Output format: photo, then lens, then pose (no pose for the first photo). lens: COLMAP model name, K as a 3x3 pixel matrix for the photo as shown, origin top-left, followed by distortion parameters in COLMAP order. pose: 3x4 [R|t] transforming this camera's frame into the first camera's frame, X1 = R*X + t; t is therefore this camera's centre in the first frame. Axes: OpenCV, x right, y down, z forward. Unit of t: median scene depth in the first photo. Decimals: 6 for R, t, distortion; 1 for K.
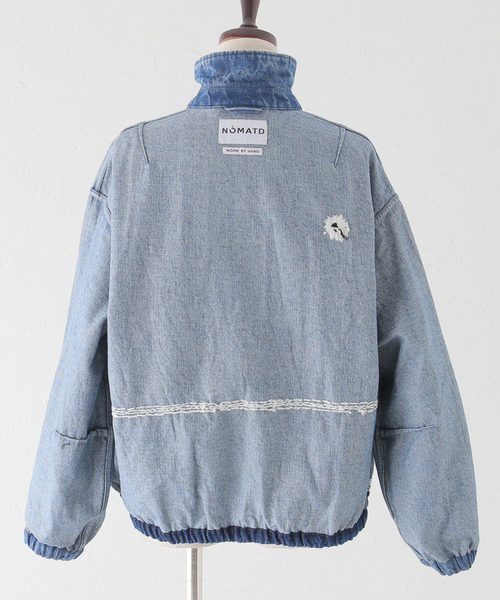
lens RADIAL K [[740.5, 0, 251.0], [0, 740.5, 299.8], [0, 0, 1]] dist [-0.040642, 0.000000]
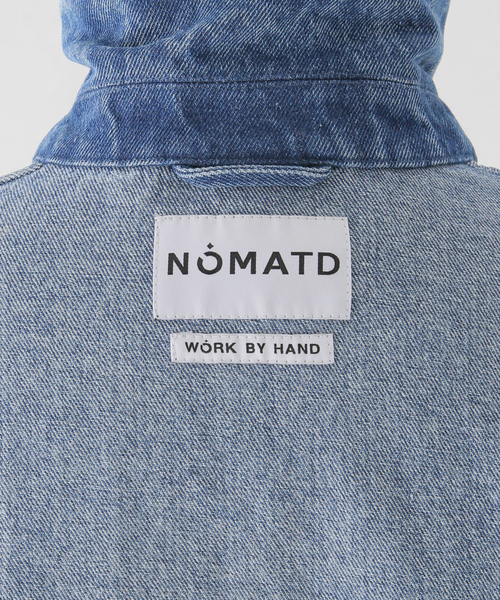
lens RADIAL K [[971.4, 0, 249.1], [0, 971.4, 300.2], [0, 0, 1]] dist [-0.017591, 0.000000]
pose [[0.999815, -0.018348, -0.005727, -0.010274], [0.018427, 0.999732, 0.013997, -0.220349], [0.005469, -0.014100, 0.999886, 0.677478]]
